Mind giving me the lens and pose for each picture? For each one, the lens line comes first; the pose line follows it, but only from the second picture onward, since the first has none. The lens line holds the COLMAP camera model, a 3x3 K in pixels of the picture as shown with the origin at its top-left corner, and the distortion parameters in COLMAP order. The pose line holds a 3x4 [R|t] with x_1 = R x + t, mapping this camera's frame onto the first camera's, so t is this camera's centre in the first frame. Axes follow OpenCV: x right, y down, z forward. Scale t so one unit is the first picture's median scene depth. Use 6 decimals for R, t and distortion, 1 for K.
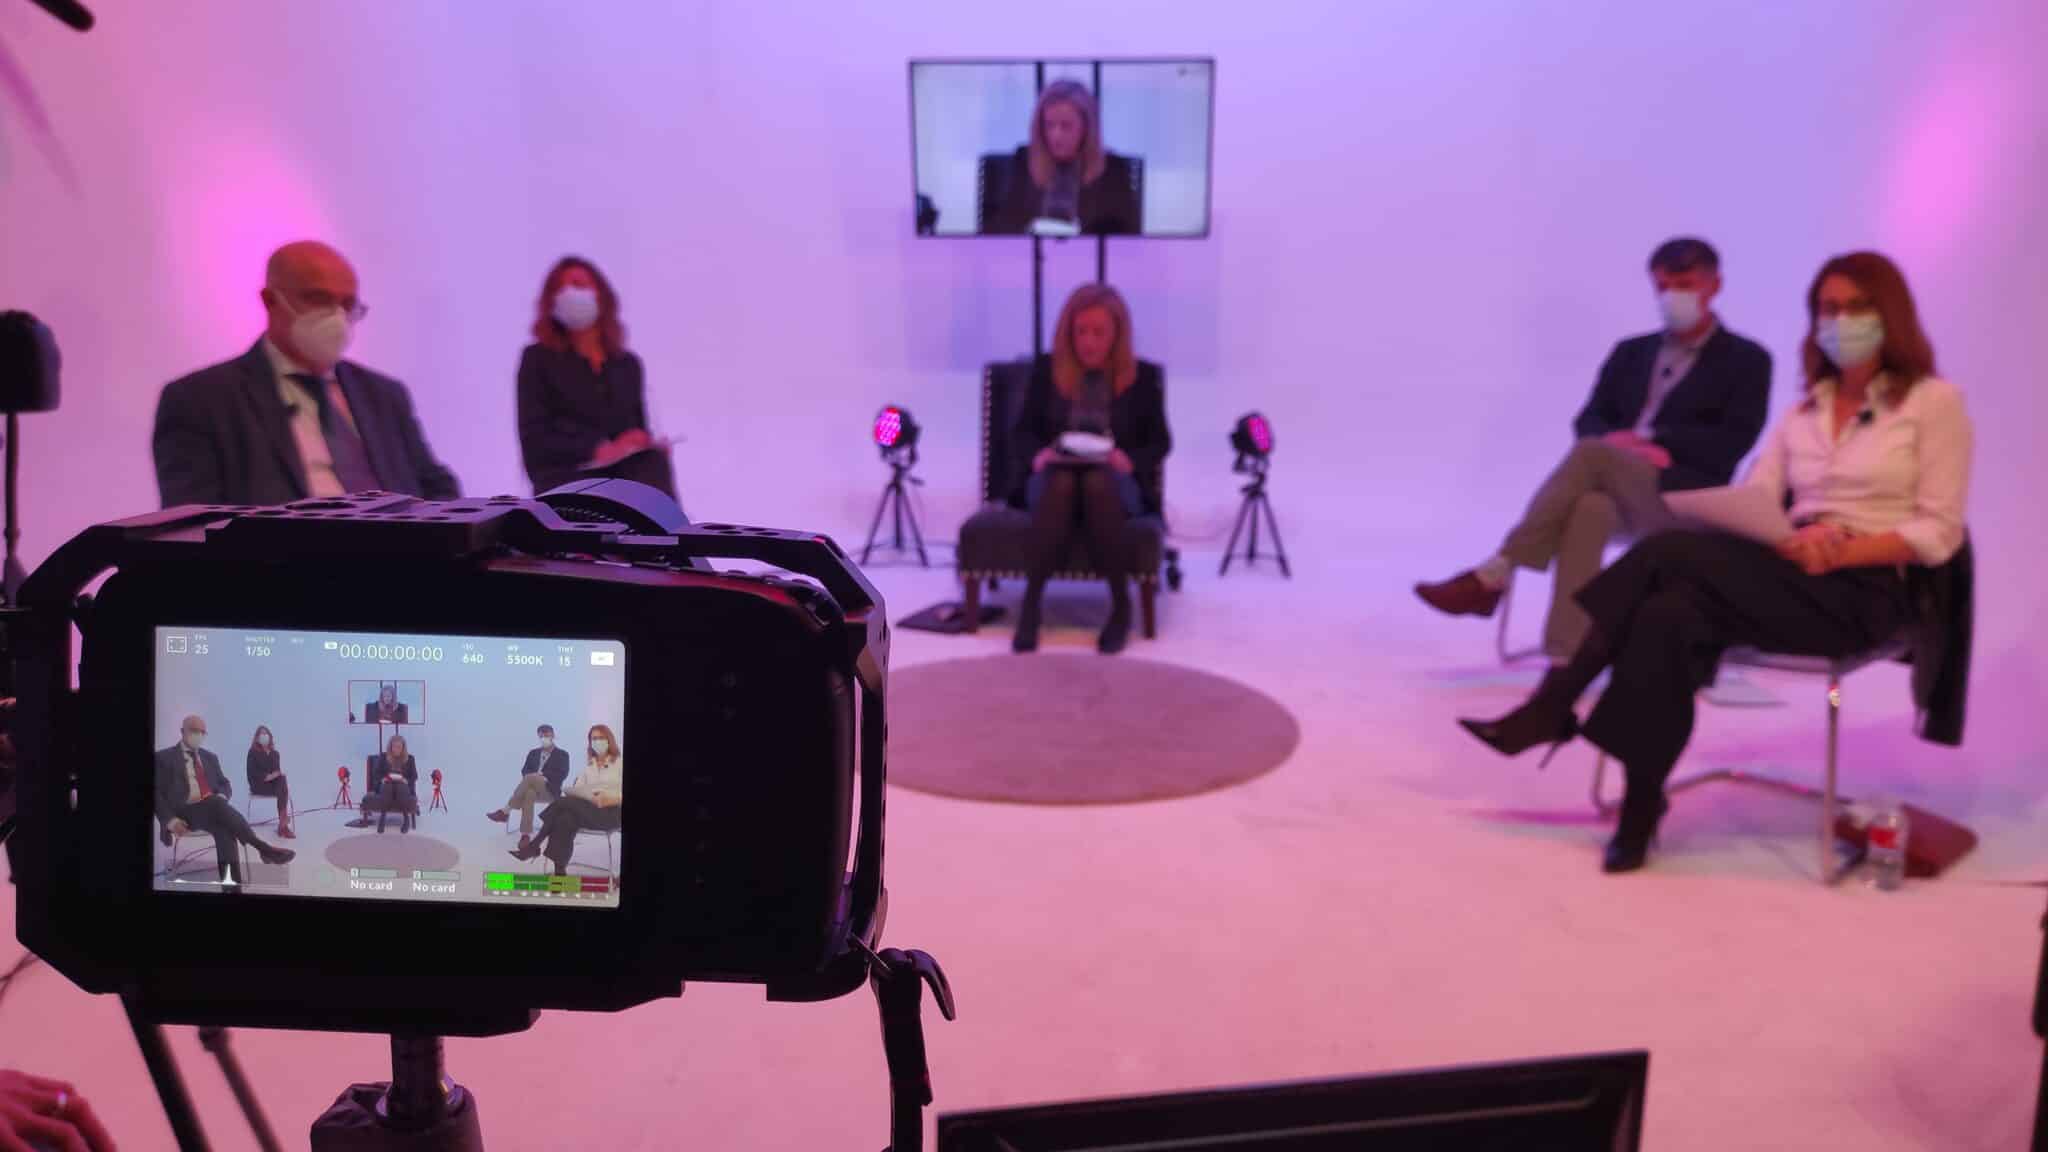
lens RADIAL K [[1520.8, 0, 1024.0], [0, 1520.8, 576.0], [0, 0, 1]] dist [0.012567, -0.000558]
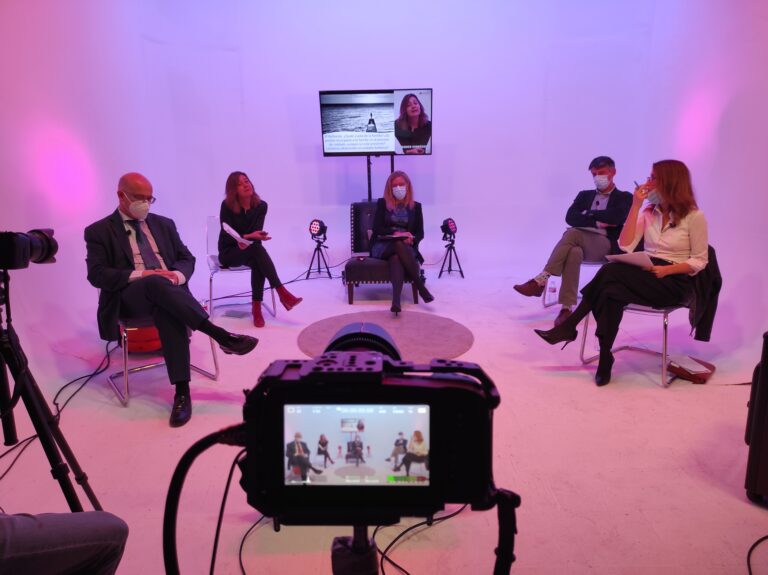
lens RADIAL K [[568.0, 0, 369.5], [0, 568.0, 285.2], [0, 0, 1]] dist [-0.019742, -0.002220]
pose [[0.999110, -0.029715, 0.029949, -0.401590], [0.029032, 0.999314, 0.023003, -0.235249], [-0.030612, -0.022113, 0.999287, -0.197618]]
